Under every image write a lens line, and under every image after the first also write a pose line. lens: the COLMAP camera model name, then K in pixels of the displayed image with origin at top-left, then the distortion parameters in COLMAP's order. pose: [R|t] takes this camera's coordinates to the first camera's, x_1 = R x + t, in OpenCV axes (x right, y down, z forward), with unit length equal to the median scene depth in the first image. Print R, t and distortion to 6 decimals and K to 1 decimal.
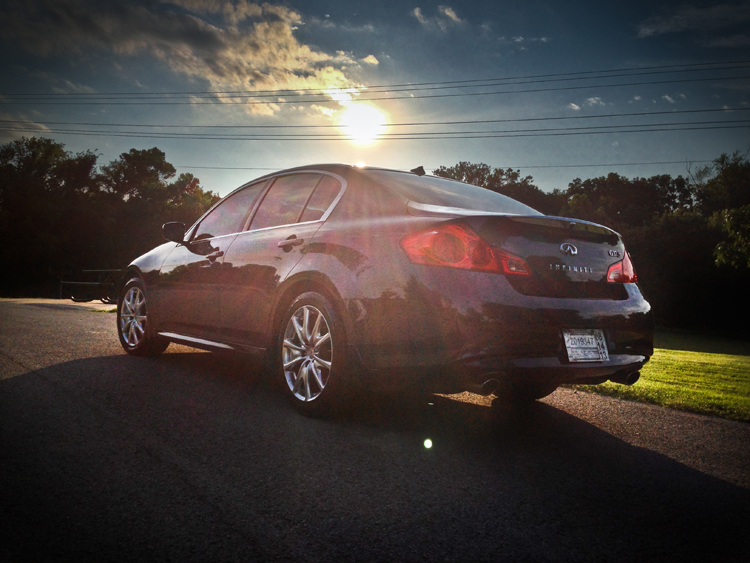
lens RADIAL K [[718.6, 0, 400.9], [0, 718.6, 279.5], [0, 0, 1]] dist [0.051225, 0.003118]
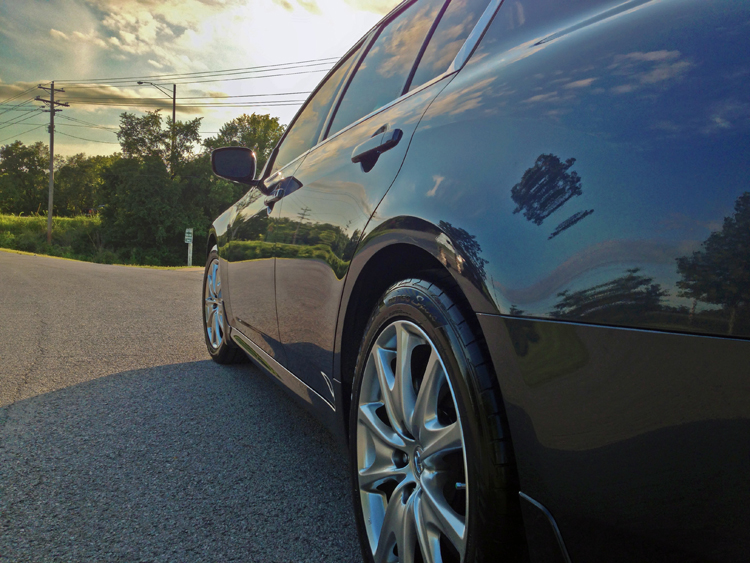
lens RADIAL K [[718.6, 0, 400.9], [0, 718.6, 279.5], [0, 0, 1]] dist [0.051225, 0.003118]
pose [[0.960660, -0.011708, -0.277480, -0.037337], [0.027018, 0.998312, 0.051414, -0.000241], [0.276409, -0.056888, 0.959355, 0.654146]]
